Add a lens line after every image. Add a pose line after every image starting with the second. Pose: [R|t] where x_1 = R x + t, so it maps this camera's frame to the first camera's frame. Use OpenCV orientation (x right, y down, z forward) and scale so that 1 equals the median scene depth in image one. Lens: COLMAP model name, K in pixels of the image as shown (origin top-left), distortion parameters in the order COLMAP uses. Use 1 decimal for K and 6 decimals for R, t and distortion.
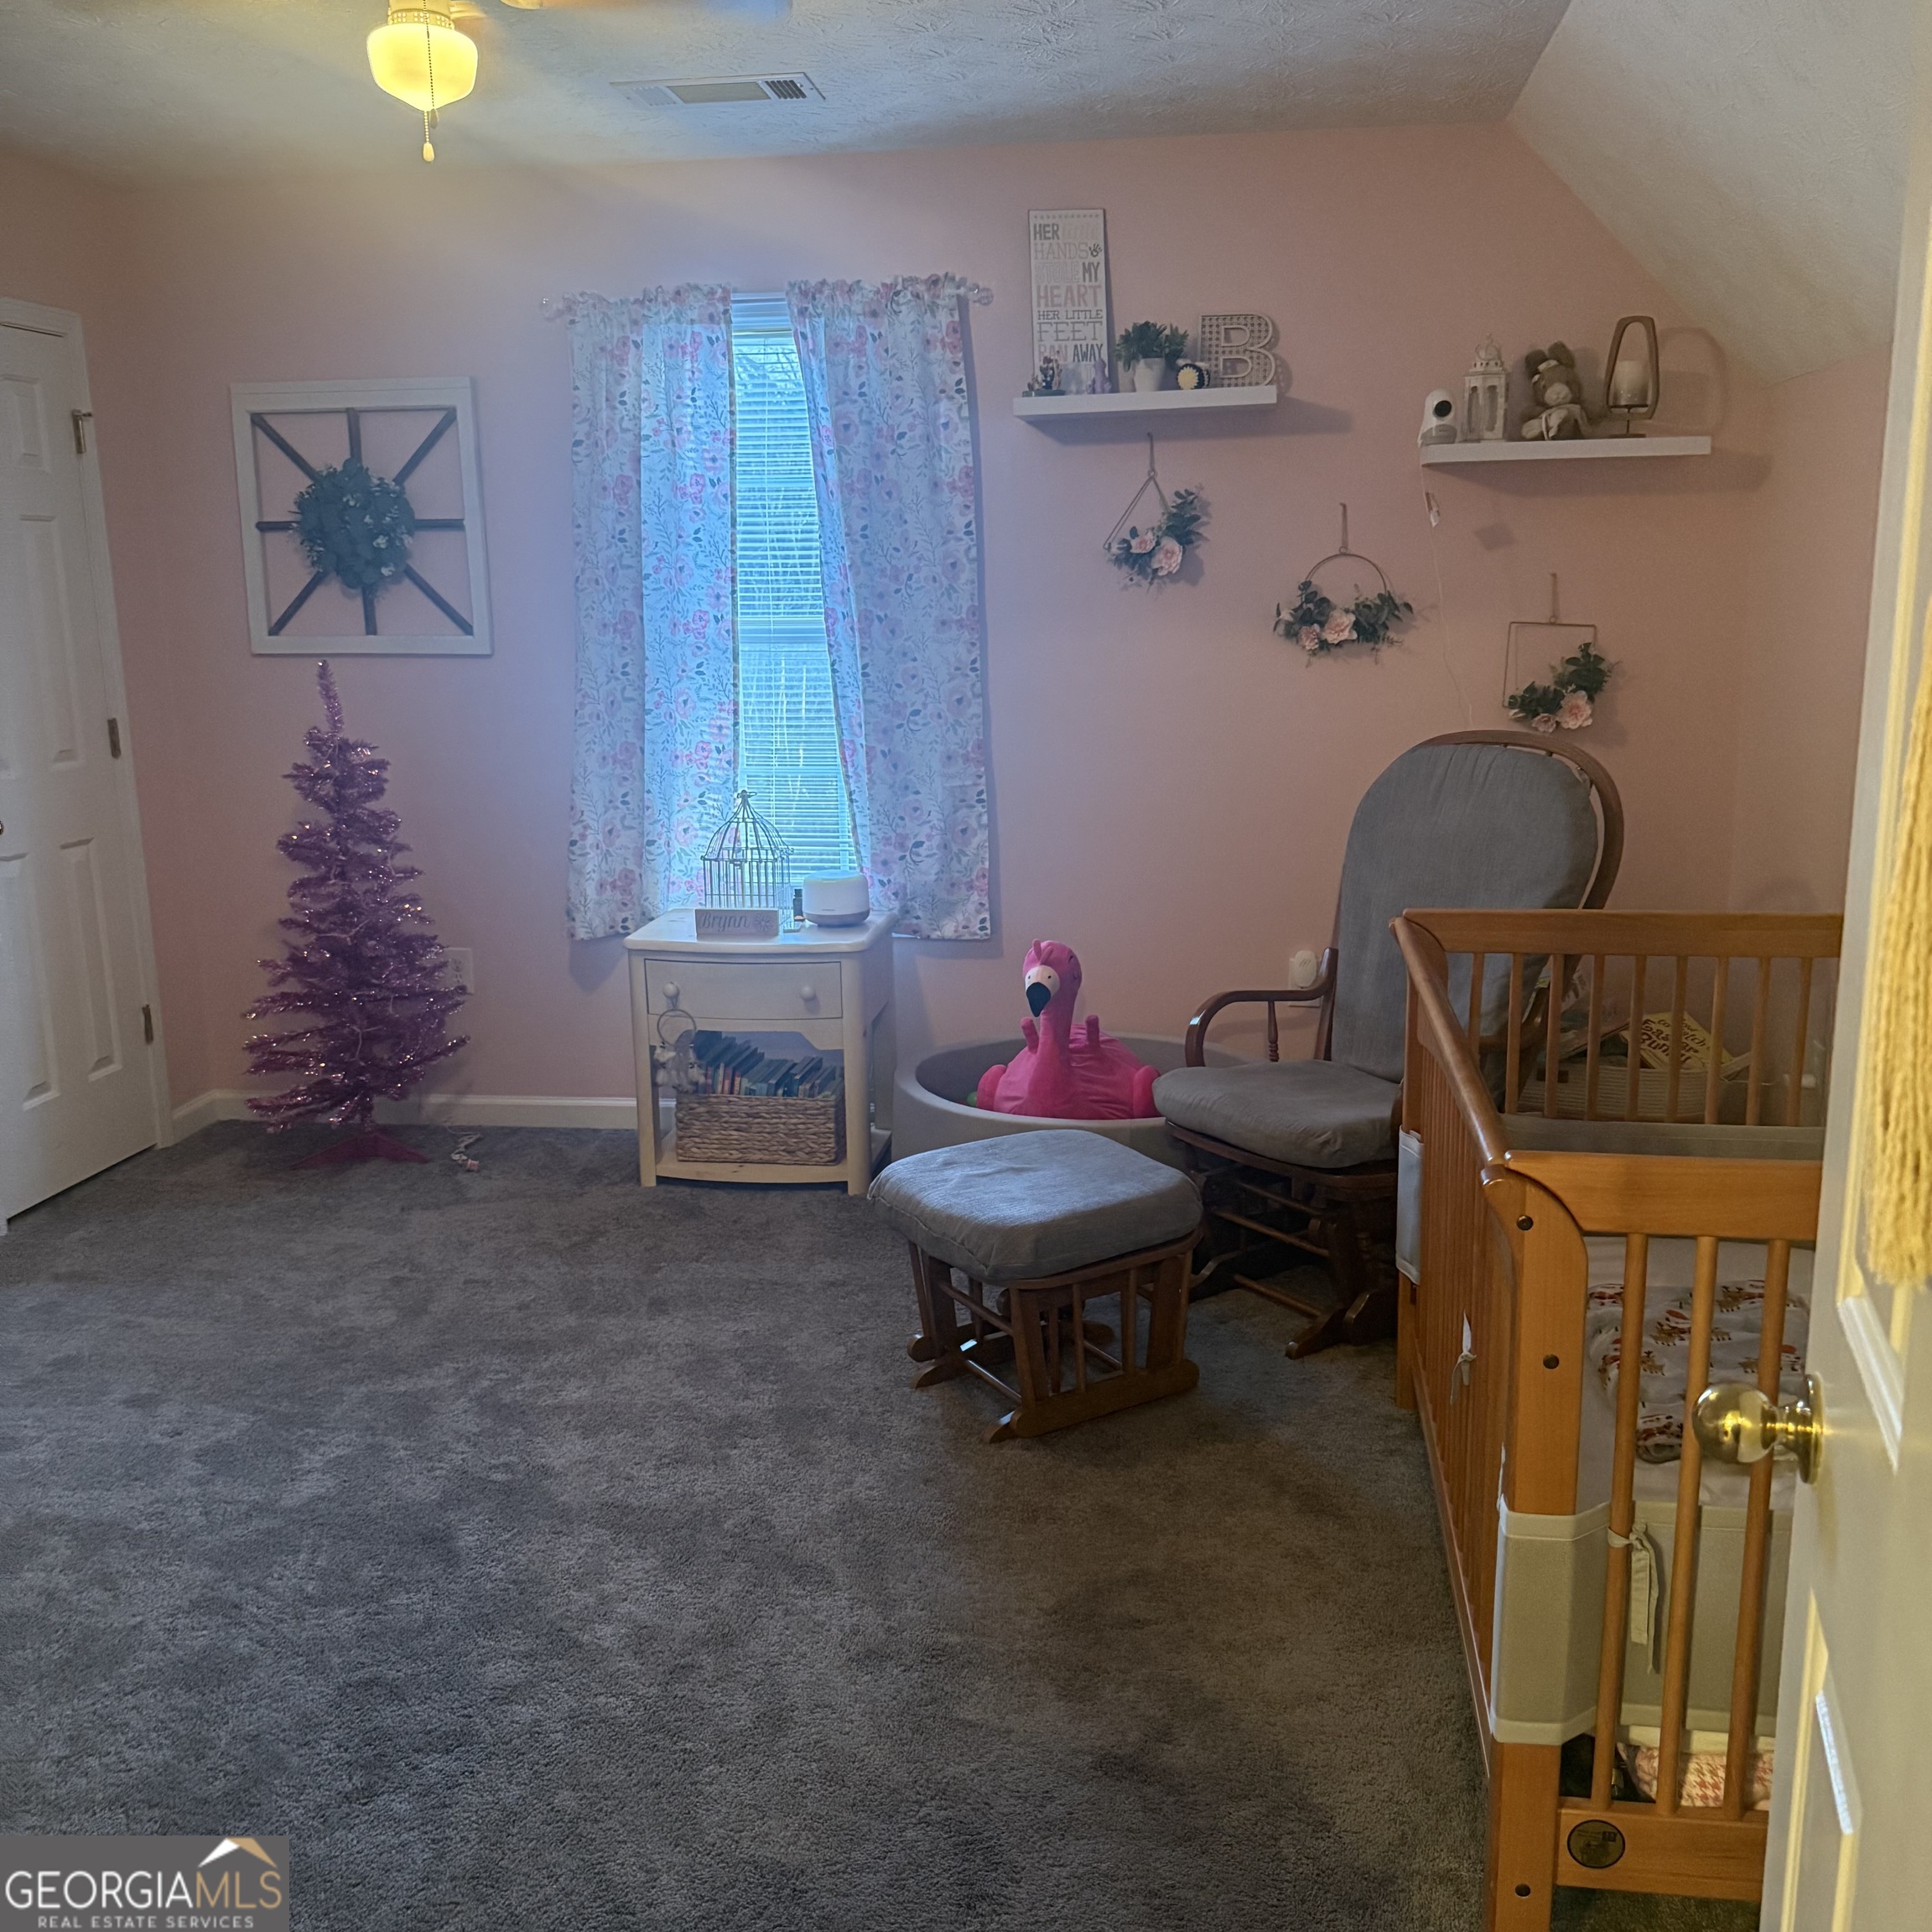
lens RADIAL K [[1796.3, 0, 966.0], [0, 1796.3, 966.0], [0, 0, 1]] dist [0.134531, -0.341164]
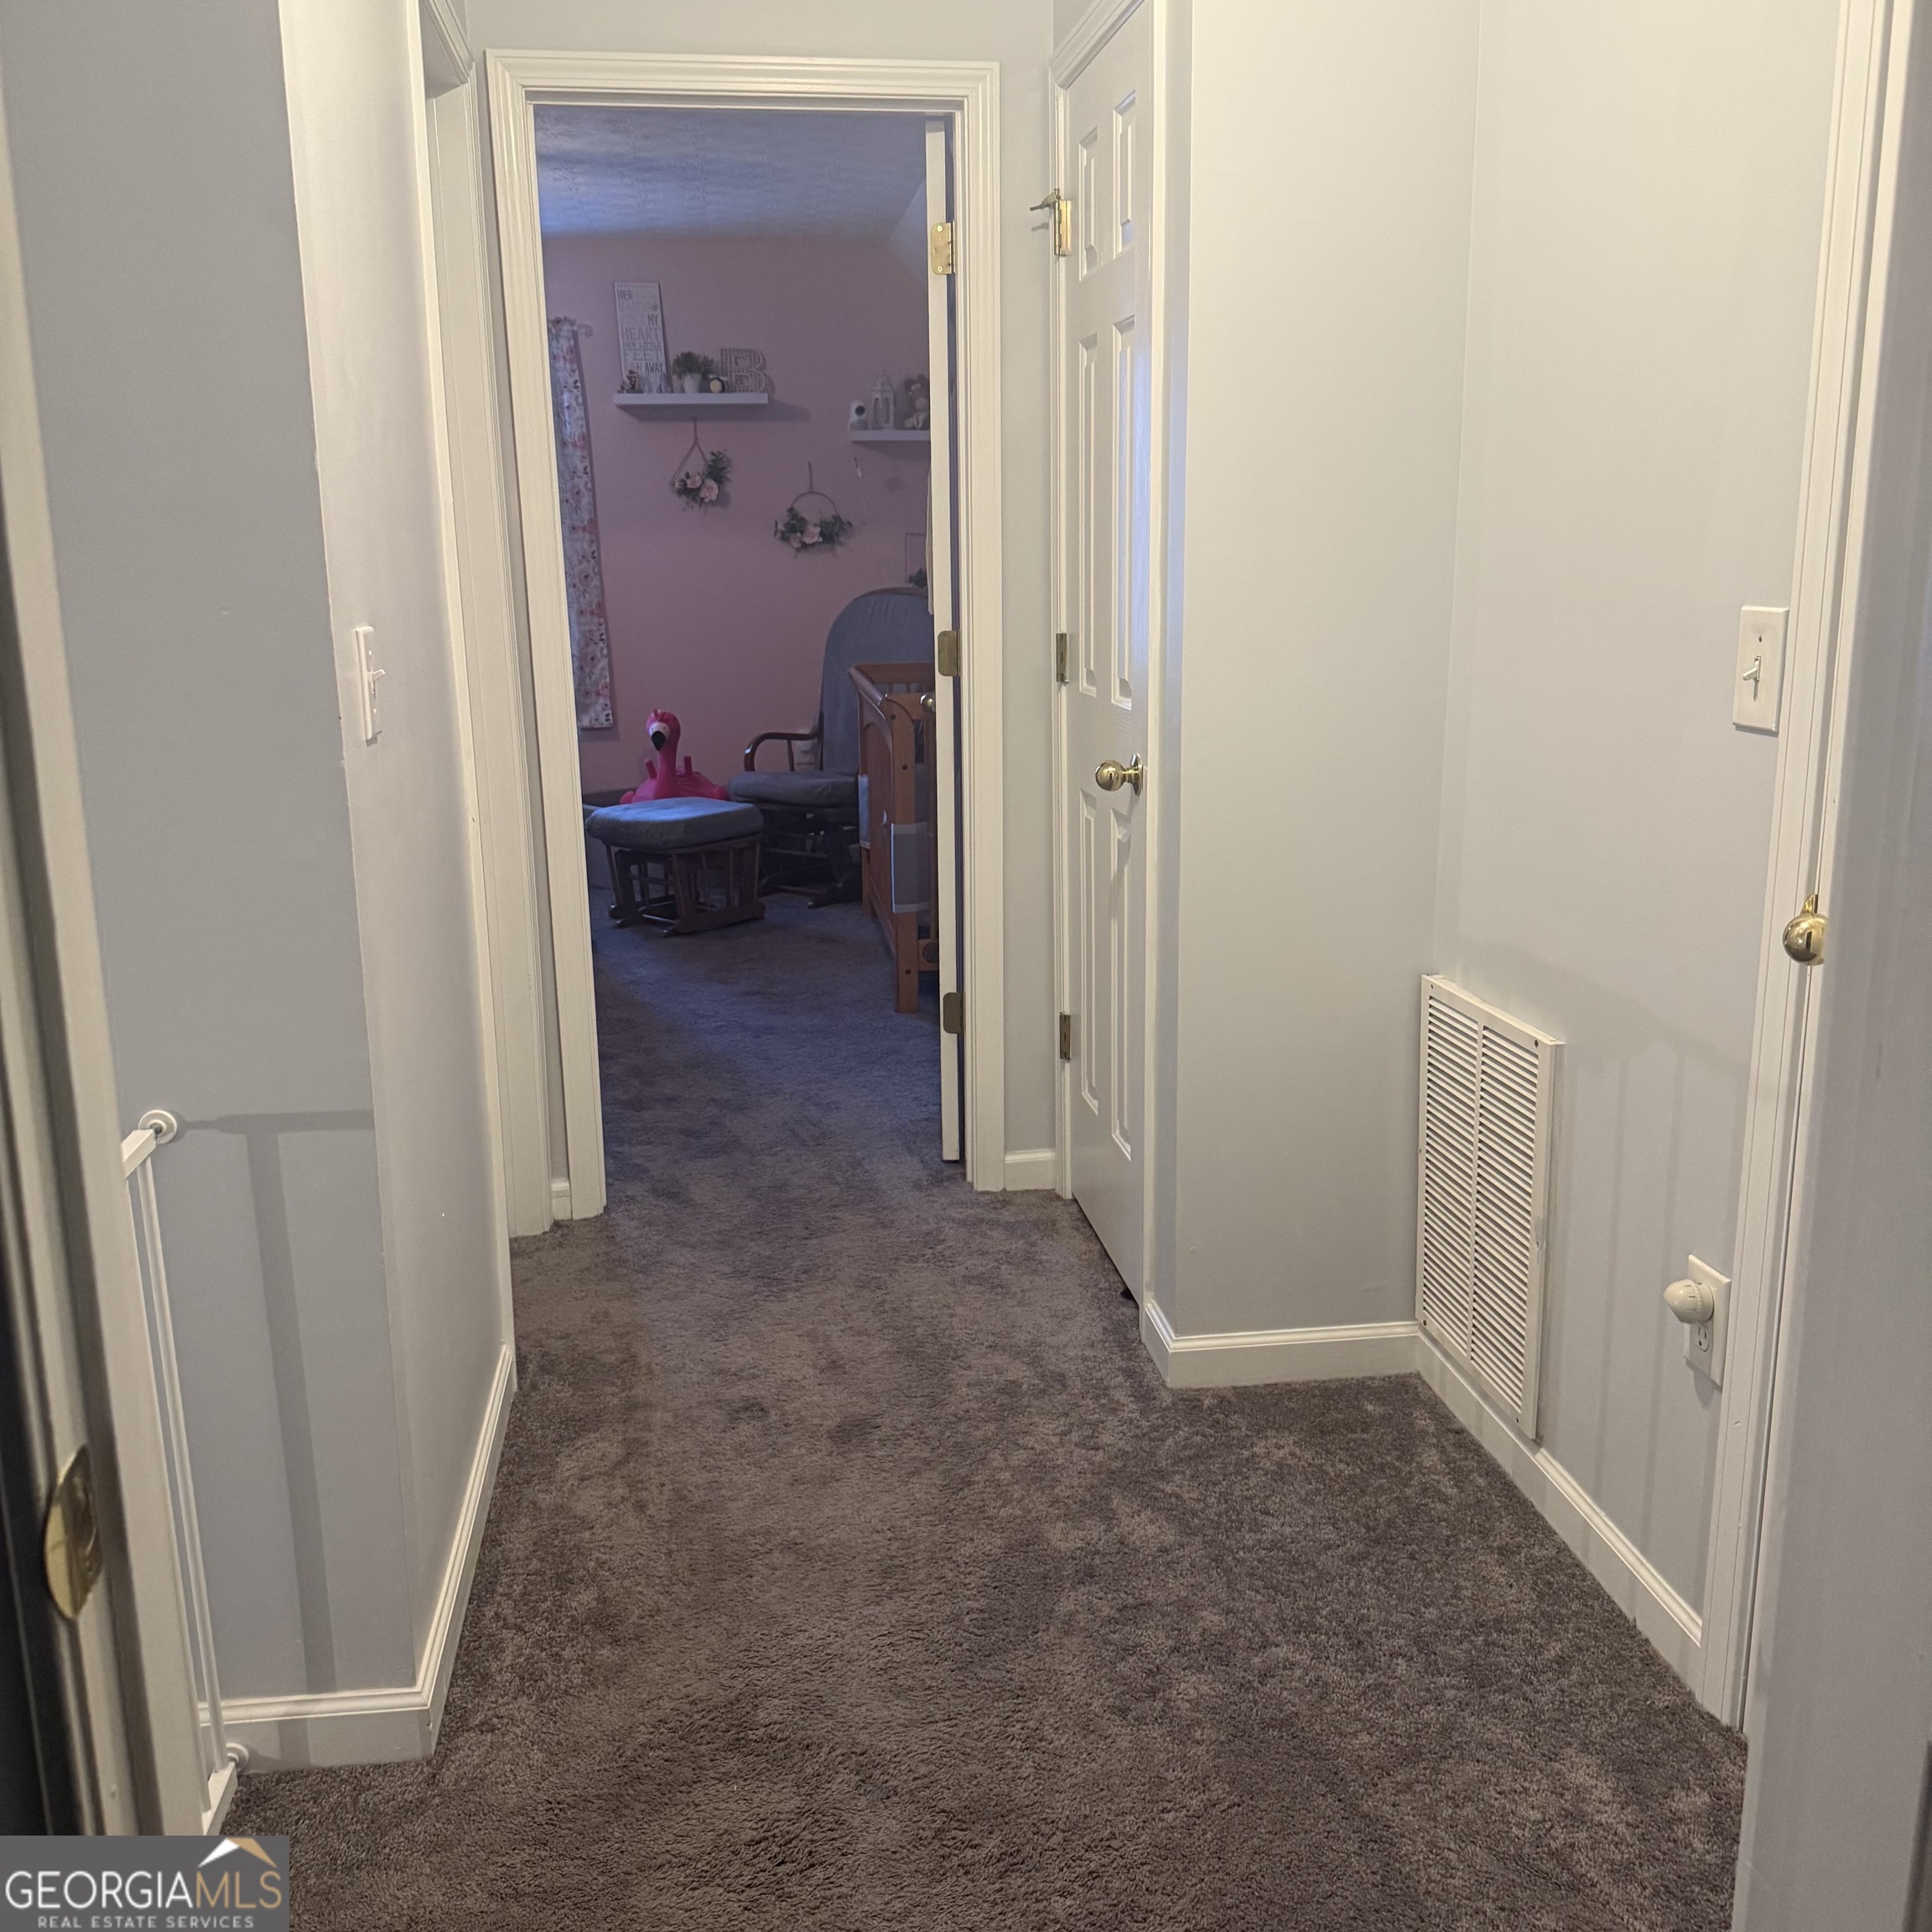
lens RADIAL K [[1761.8, 0, 1003.9], [0, 1761.8, 958.8], [0, 0, 1]] dist [0.136178, -0.291413]
pose [[0.953364, -0.063316, 0.295108, -0.197373], [0.056499, 0.997903, 0.031578, 0.236695], [-0.296489, -0.013432, 0.954942, -0.923291]]
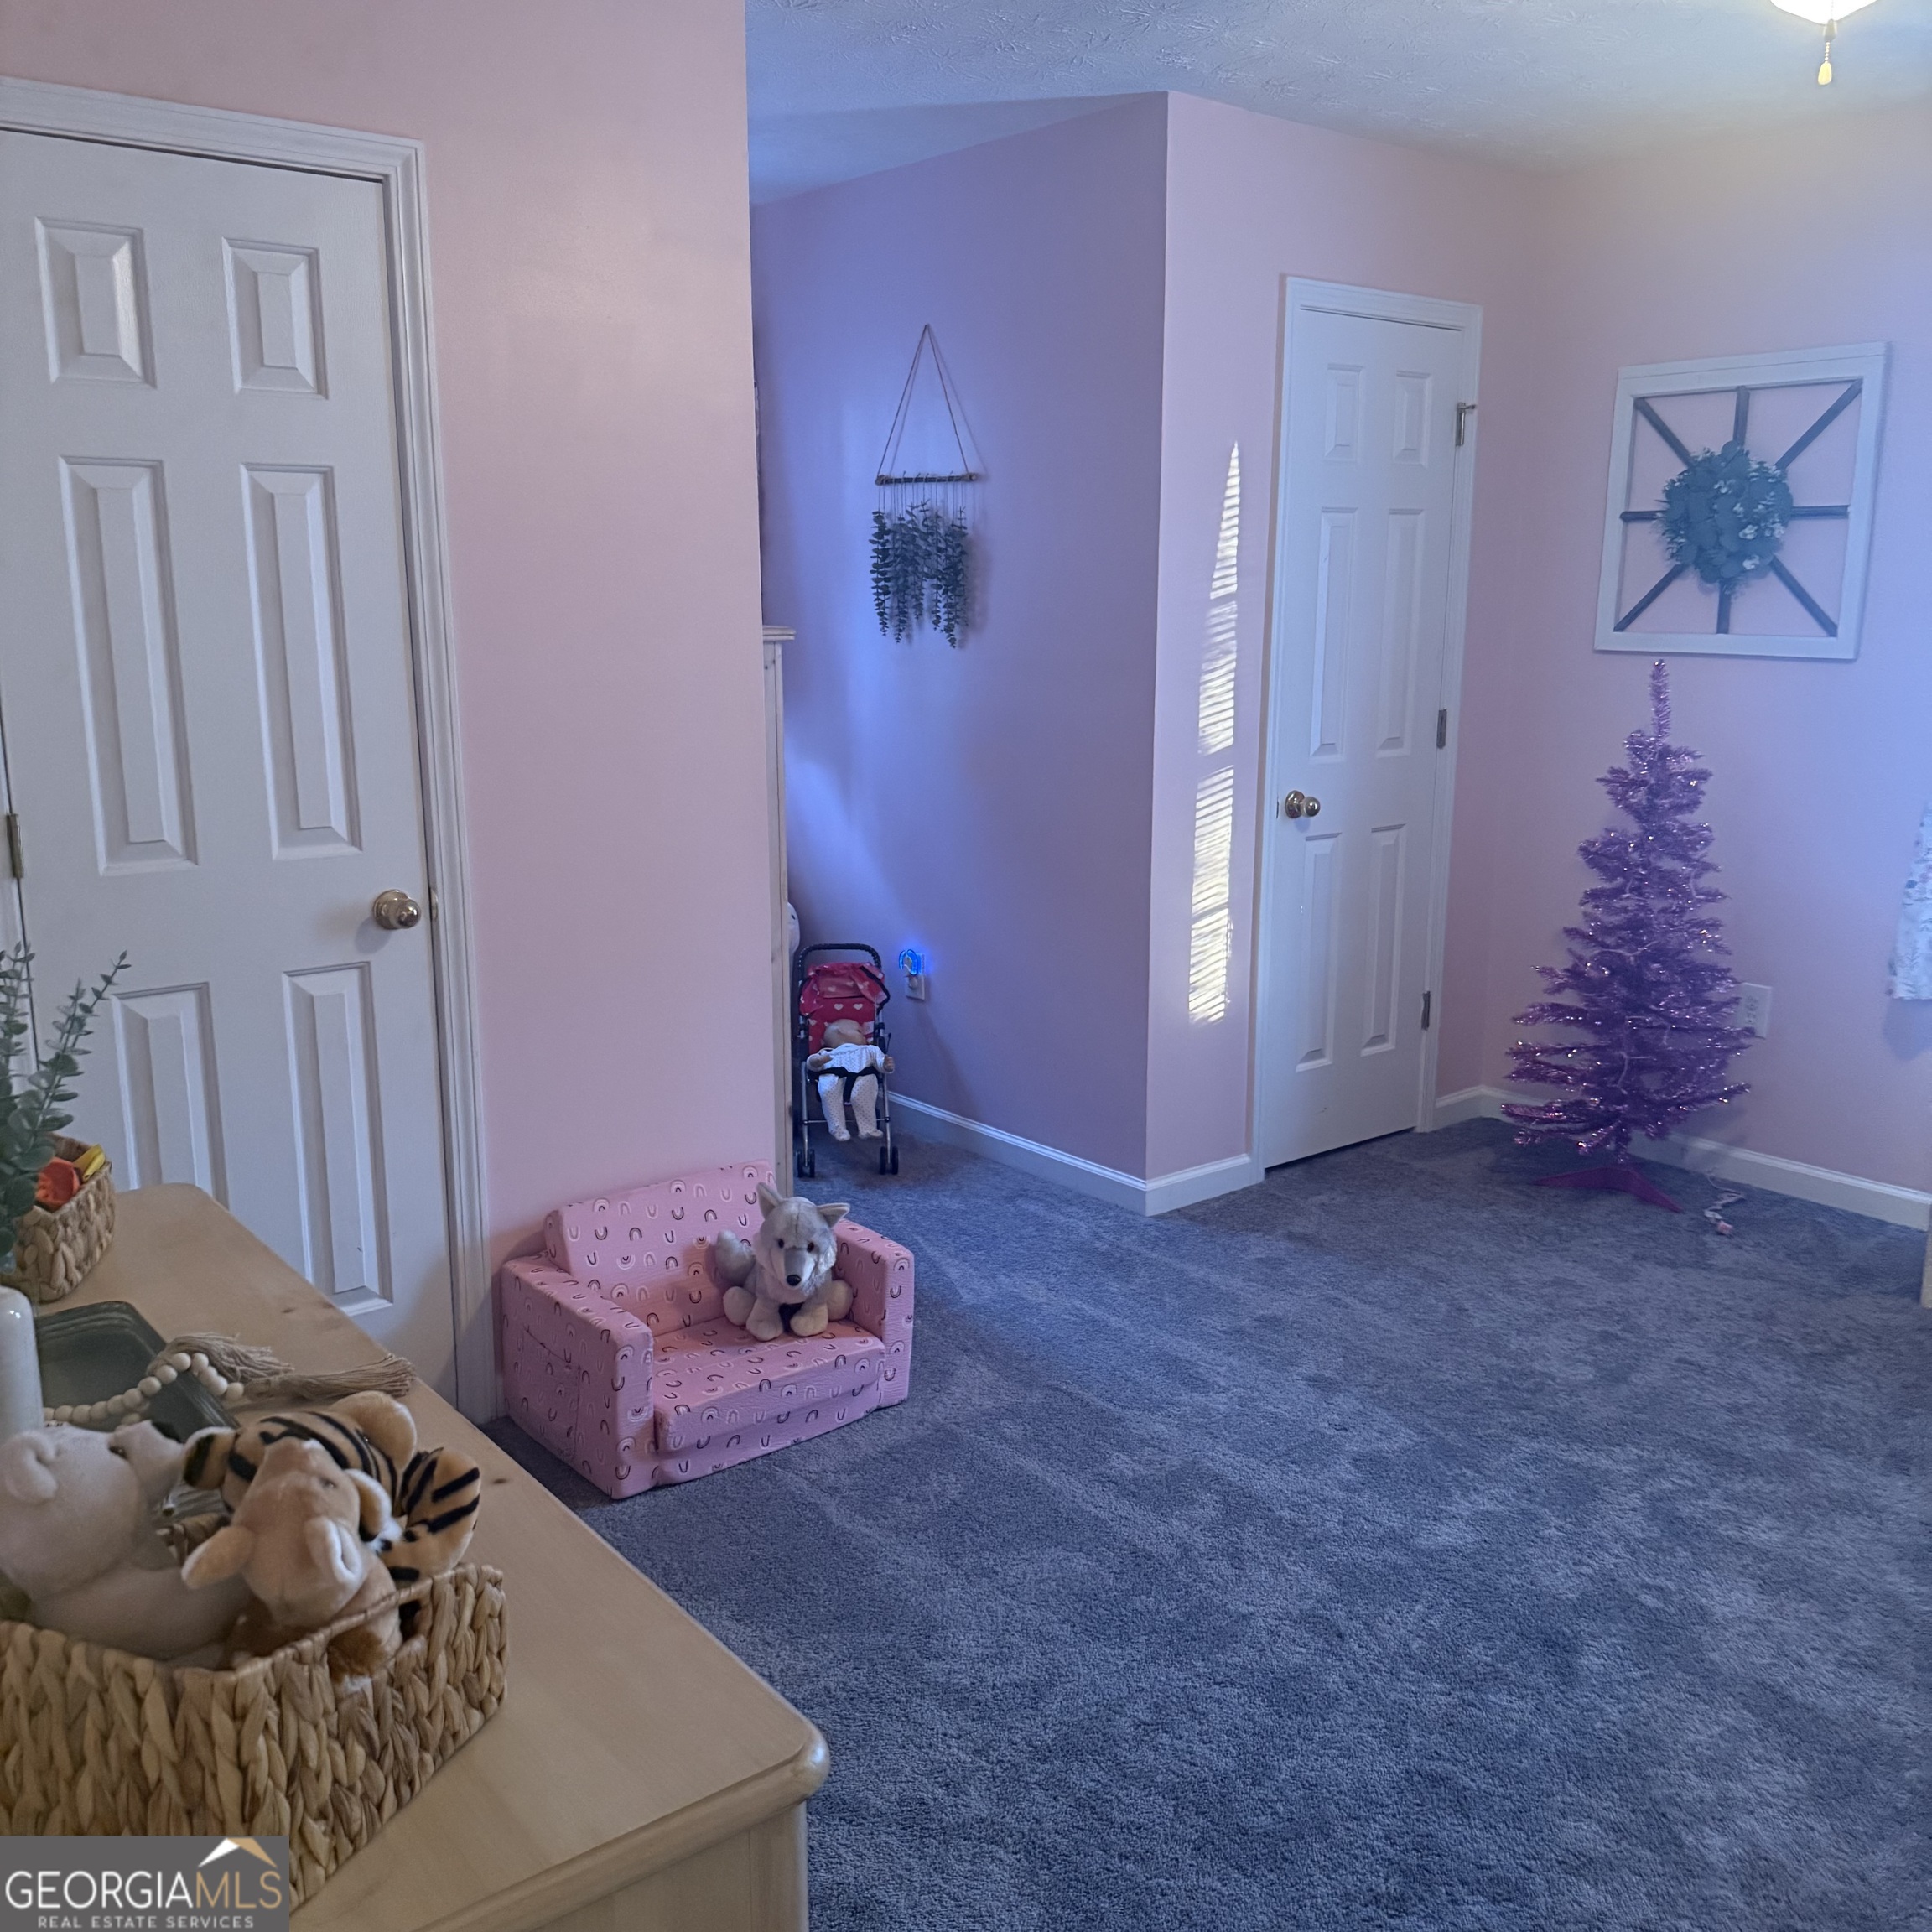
lens RADIAL K [[1761.8, 0, 1003.9], [0, 1761.8, 958.8], [0, 0, 1]] dist [0.136178, -0.291413]
pose [[0.739109, 0.152899, -0.656003, 0.023323], [-0.148860, 0.986894, 0.062304, -0.023304], [0.656932, 0.051604, 0.752182, 0.094691]]
